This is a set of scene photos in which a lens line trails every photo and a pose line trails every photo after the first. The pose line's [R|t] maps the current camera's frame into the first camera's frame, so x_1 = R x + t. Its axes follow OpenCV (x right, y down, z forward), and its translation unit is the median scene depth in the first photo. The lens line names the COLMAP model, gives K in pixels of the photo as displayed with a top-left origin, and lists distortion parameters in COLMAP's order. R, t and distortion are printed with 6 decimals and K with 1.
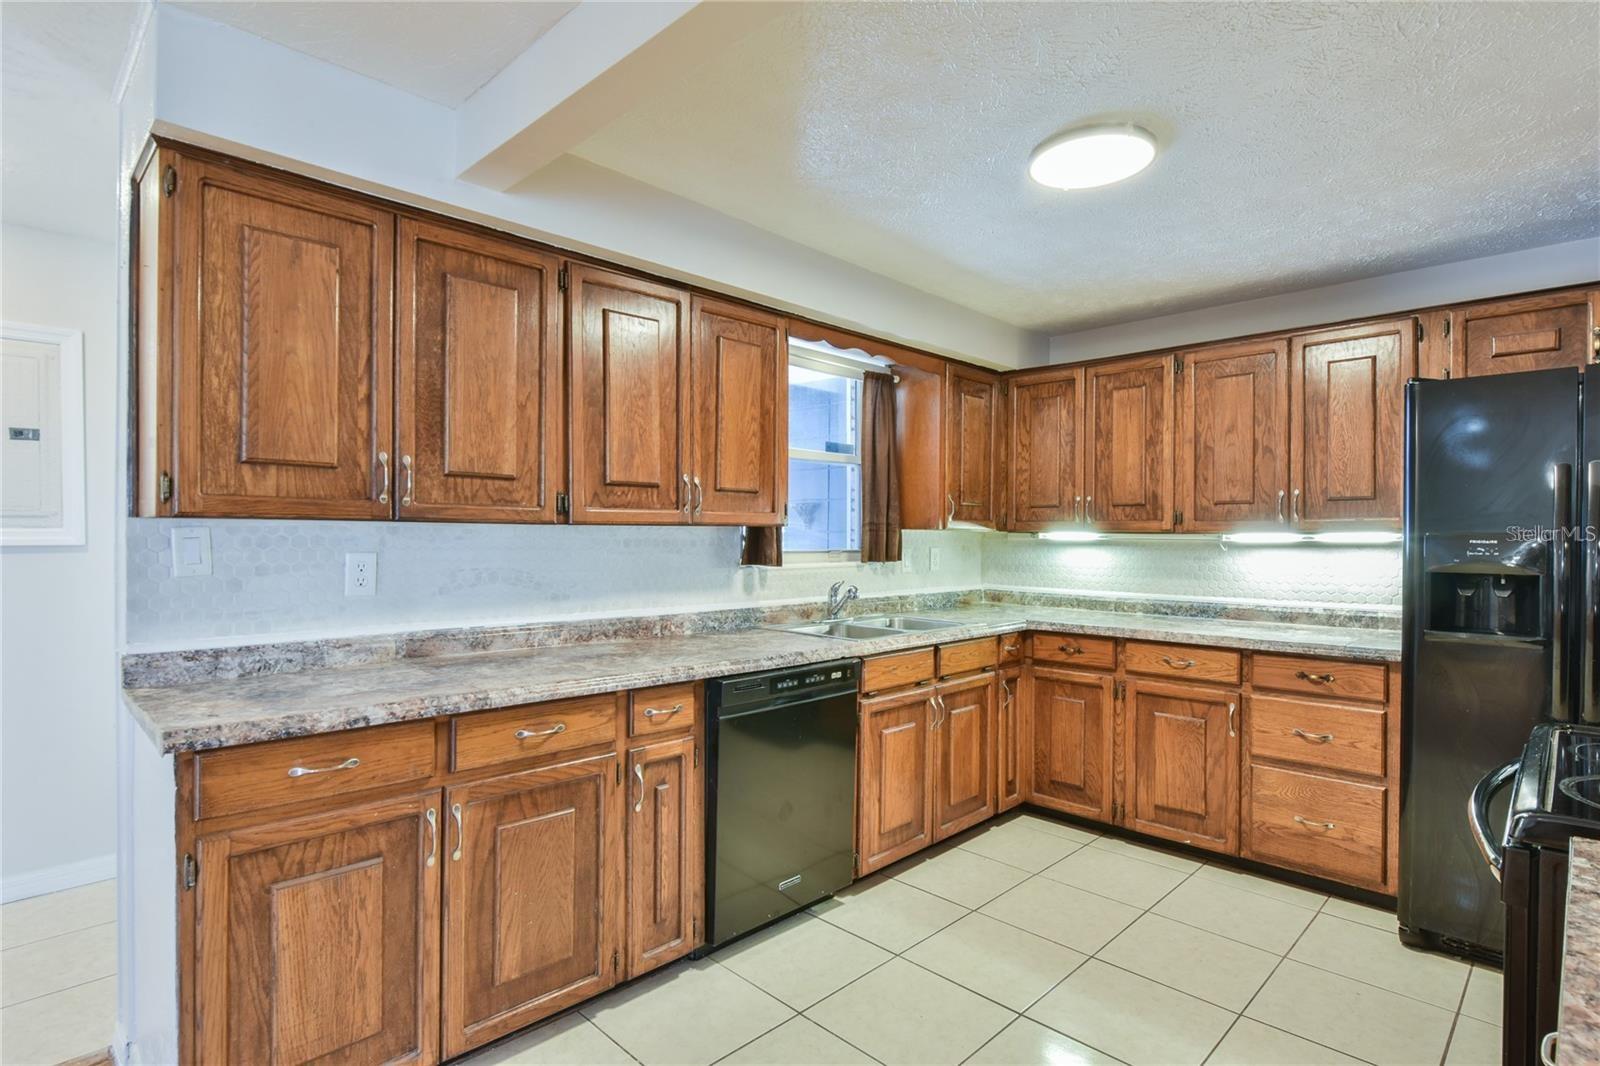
lens RADIAL K [[801.4, 0, 809.6], [0, 801.4, 539.8], [0, 0, 1]] dist [-0.010331, 0.000792]
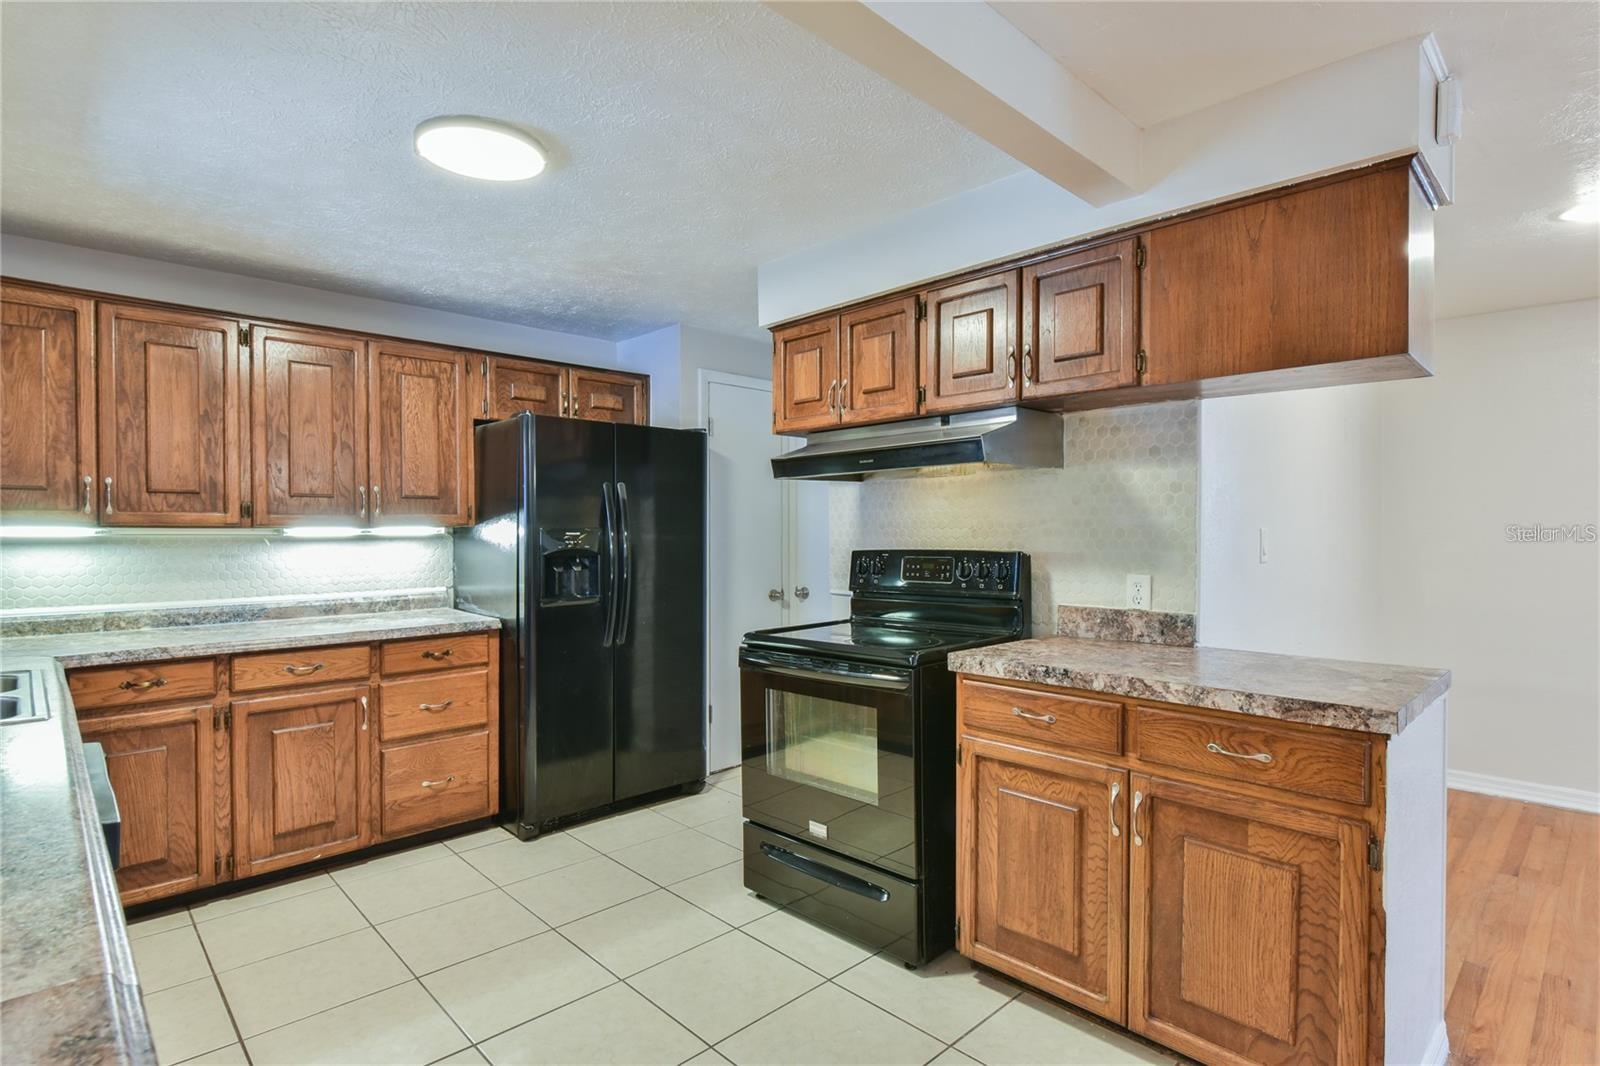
lens RADIAL K [[801.4, 0, 812.0], [0, 801.4, 539.1], [0, 0, 1]] dist [-0.010331, 0.000792]
pose [[0.023527, -0.016564, 0.999586, -0.461184], [0.007146, 0.999840, 0.016400, -0.006163], [-0.999698, 0.006757, 0.023642, 0.411802]]
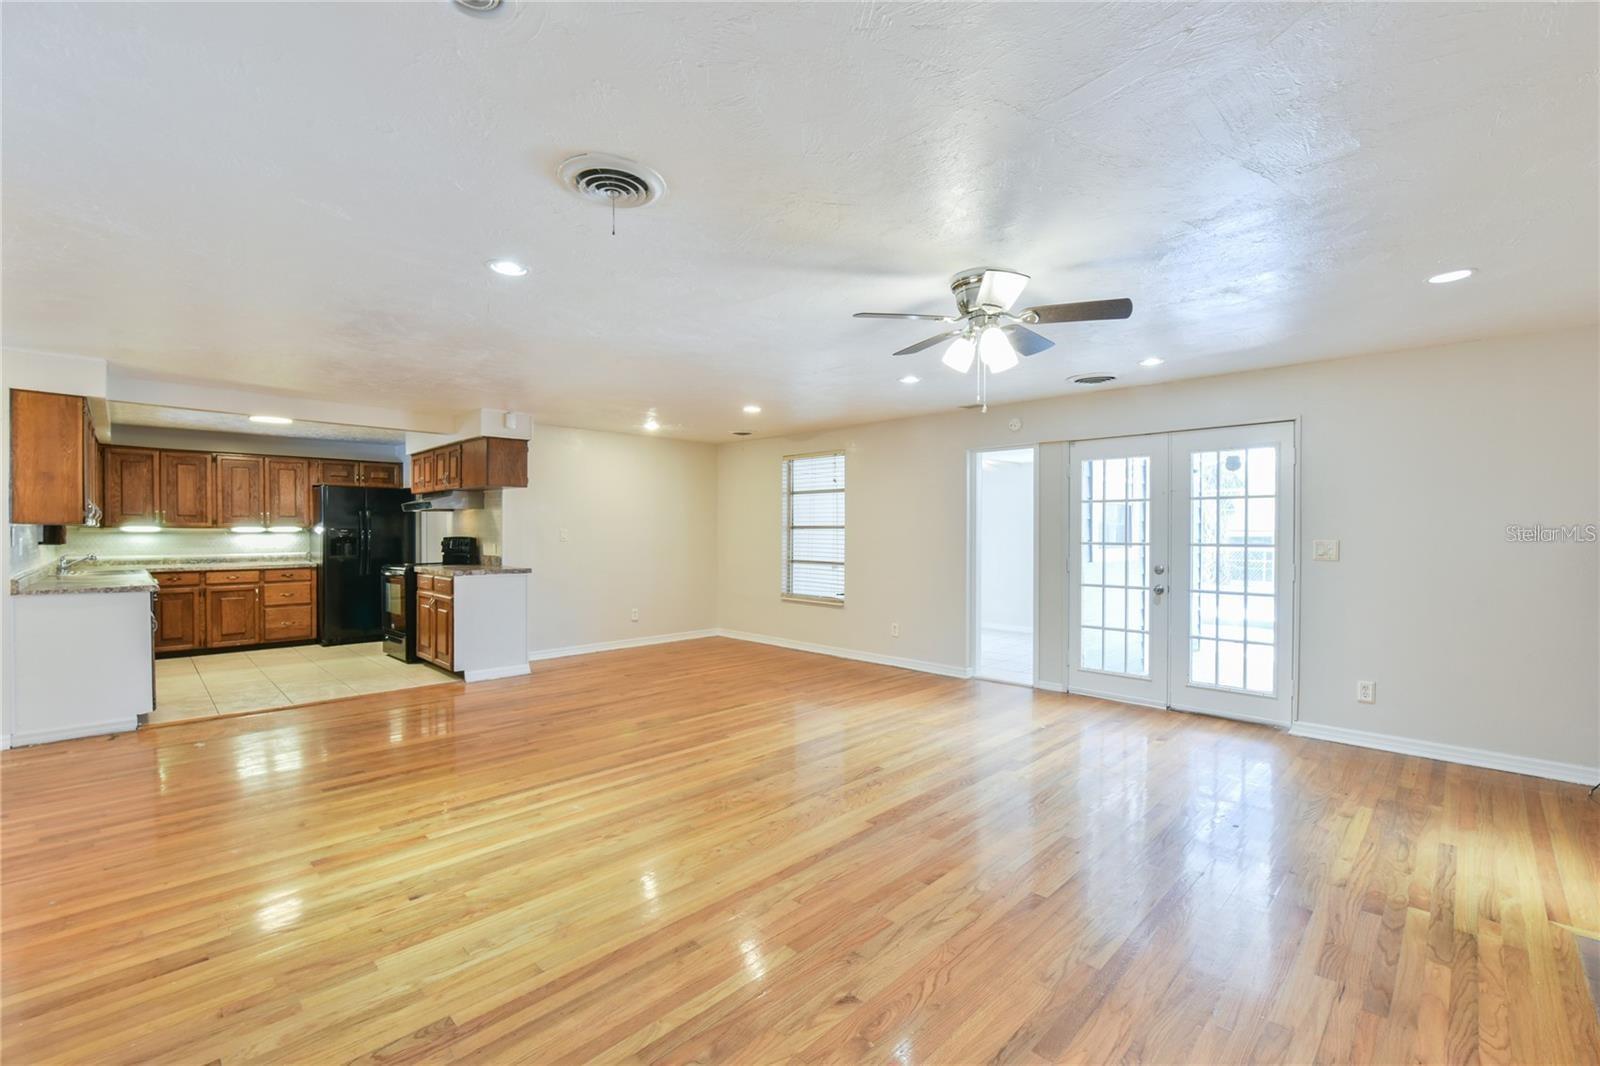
lens RADIAL K [[679.6, 0, 803.7], [0, 679.6, 539.6], [0, 0, 1]] dist [-0.011517, -0.001037]
pose [[0.006378, -0.017428, 0.999828, -1.821783], [0.003366, 0.999843, 0.017407, -0.002755], [-0.999974, 0.003254, 0.006435, -0.933532]]
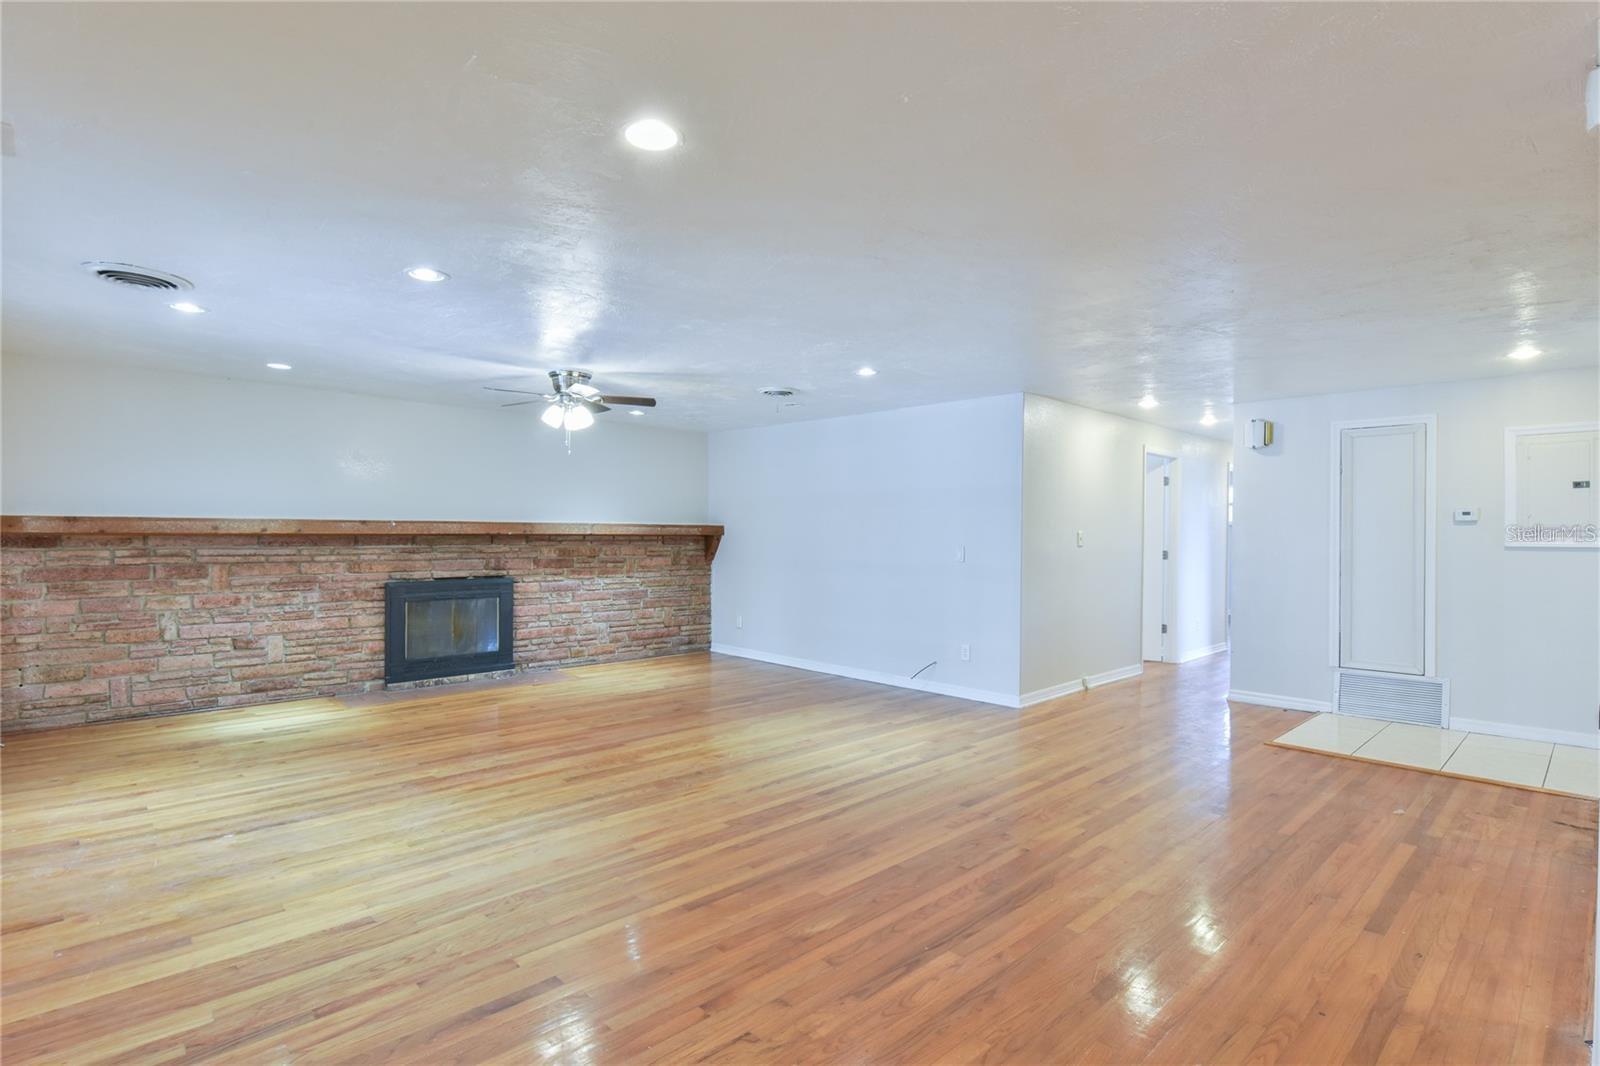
lens RADIAL K [[801.4, 0, 812.5], [0, 801.4, 543.2], [0, 0, 1]] dist [-0.010331, 0.000792]
pose [[-0.020047, 0.008820, -0.999760, 0.751275], [-0.014834, 0.999848, 0.009118, 0.007544], [0.999689, 0.015013, -0.019914, -0.620032]]
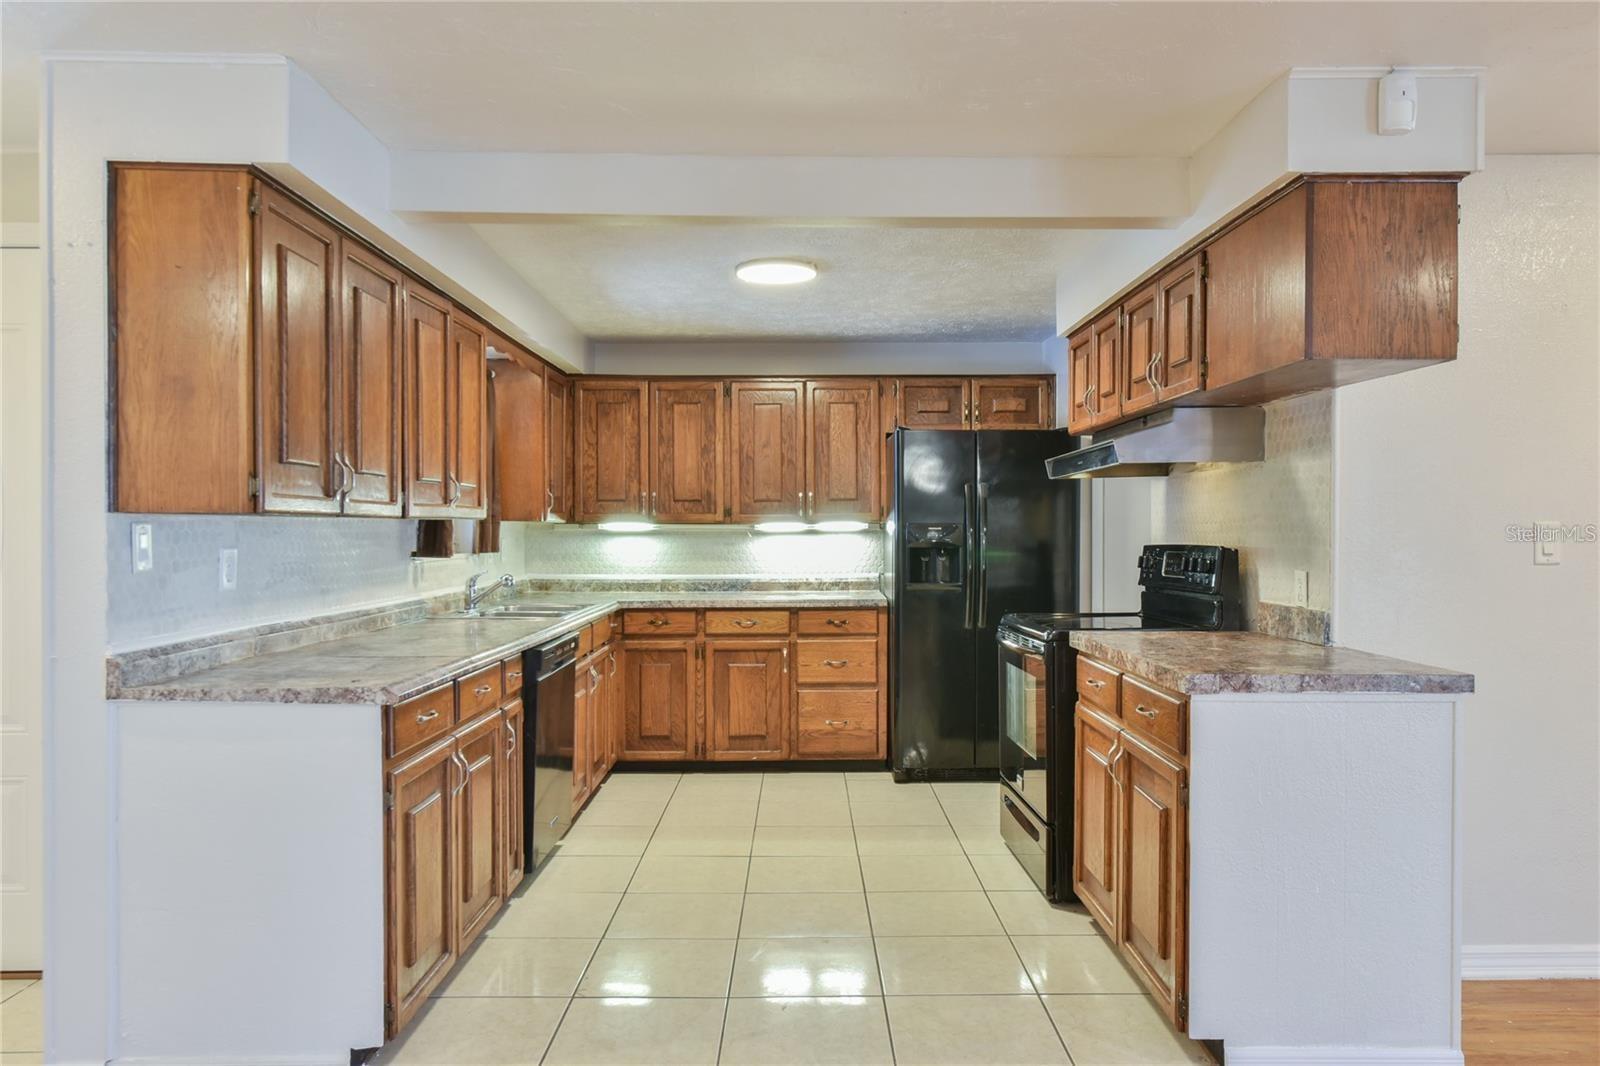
lens RADIAL K [[1062.9, 0, 811.9], [0, 1062.9, 535.9], [0, 0, 1]] dist [0.005956, 0.001304]
pose [[0.706090, -0.011947, 0.708021, -0.725847], [0.009413, 0.999928, 0.007485, -0.000675], [-0.708060, 0.001380, 0.706151, -0.317918]]
